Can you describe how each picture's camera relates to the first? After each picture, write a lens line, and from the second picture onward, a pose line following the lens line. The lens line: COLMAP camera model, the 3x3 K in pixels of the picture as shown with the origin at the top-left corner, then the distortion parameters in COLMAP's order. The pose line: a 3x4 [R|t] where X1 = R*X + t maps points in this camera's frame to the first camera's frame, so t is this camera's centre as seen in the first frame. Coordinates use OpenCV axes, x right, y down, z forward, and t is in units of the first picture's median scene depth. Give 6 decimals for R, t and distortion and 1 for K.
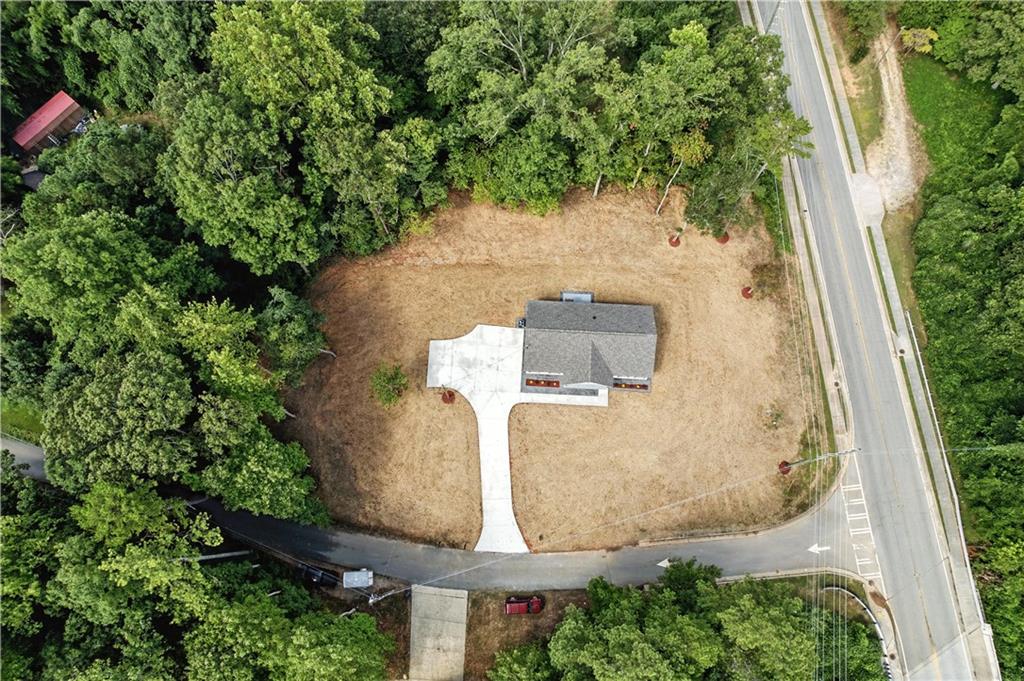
lens RADIAL K [[645.4, 0, 512.0], [0, 645.4, 340.5], [0, 0, 1]] dist [-0.023250, 0.003202]
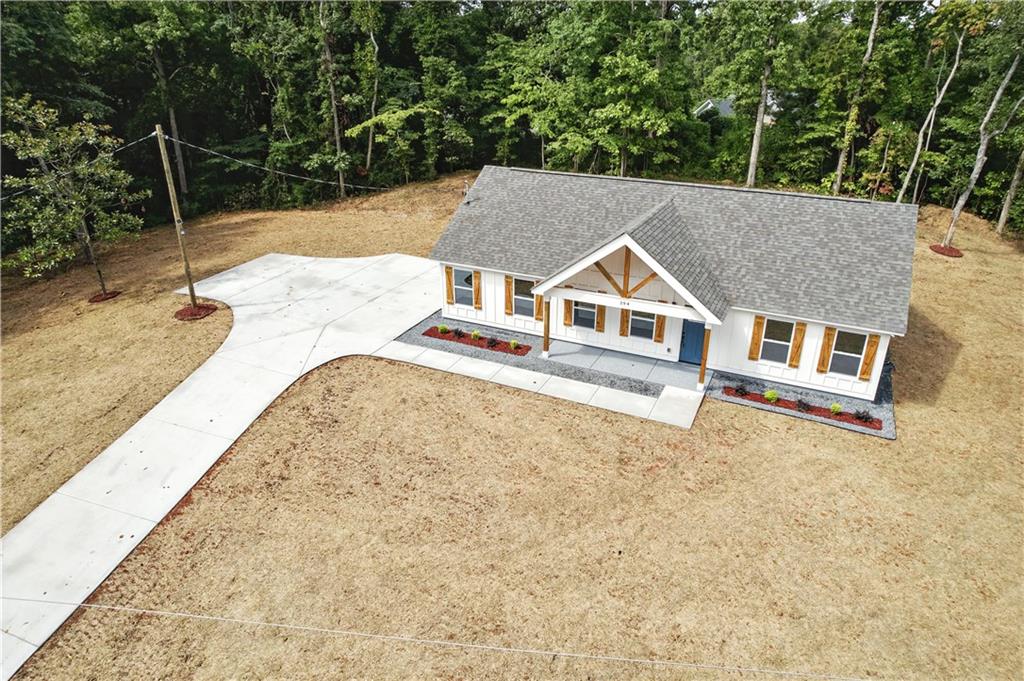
lens RADIAL K [[645.4, 0, 512.0], [0, 645.4, 340.5], [0, 0, 1]] dist [-0.023250, 0.003202]
pose [[0.922320, 0.164344, -0.349739, 0.163791], [-0.371749, 0.624430, -0.686943, 0.258851], [0.105492, 0.763596, 0.637019, 0.816847]]
